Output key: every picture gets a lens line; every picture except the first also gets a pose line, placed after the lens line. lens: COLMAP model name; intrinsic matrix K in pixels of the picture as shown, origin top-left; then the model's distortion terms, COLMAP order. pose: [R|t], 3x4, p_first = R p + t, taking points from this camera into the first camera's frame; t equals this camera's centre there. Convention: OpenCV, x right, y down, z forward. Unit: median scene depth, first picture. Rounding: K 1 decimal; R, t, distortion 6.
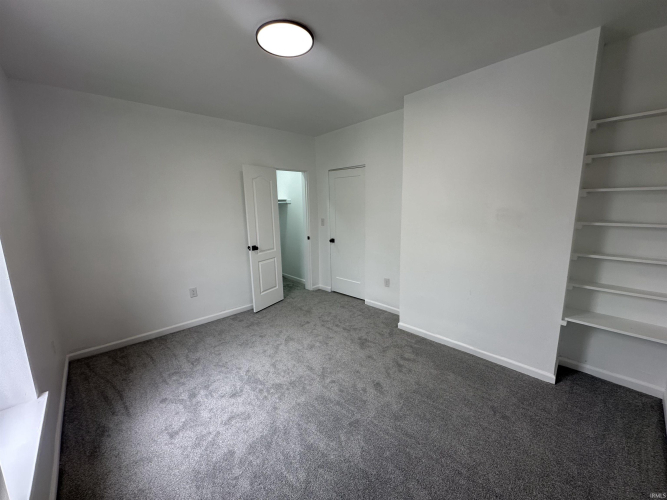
lens RADIAL K [[266.7, 0, 335.3], [0, 266.7, 248.9], [0, 0, 1]] dist [-0.001346, -0.000385]
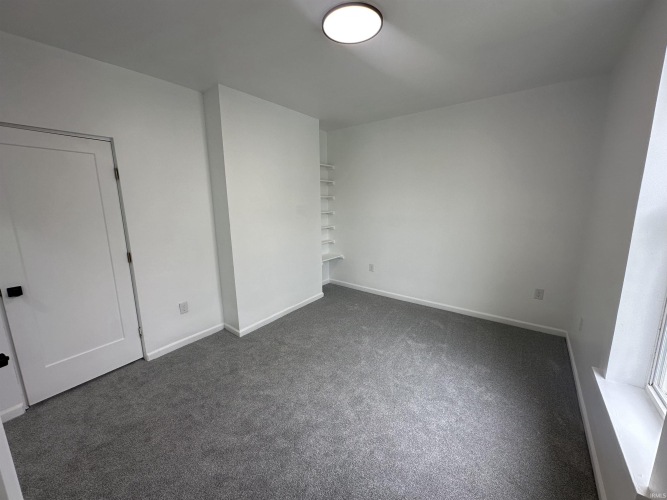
lens RADIAL K [[266.7, 0, 335.2], [0, 266.7, 250.3], [0, 0, 1]] dist [-0.001346, -0.000385]
pose [[-0.183734, -0.159779, 0.969903, -0.585820], [0.178751, 0.964819, 0.192803, -0.100585], [-0.966587, 0.208796, -0.148709, 0.651978]]
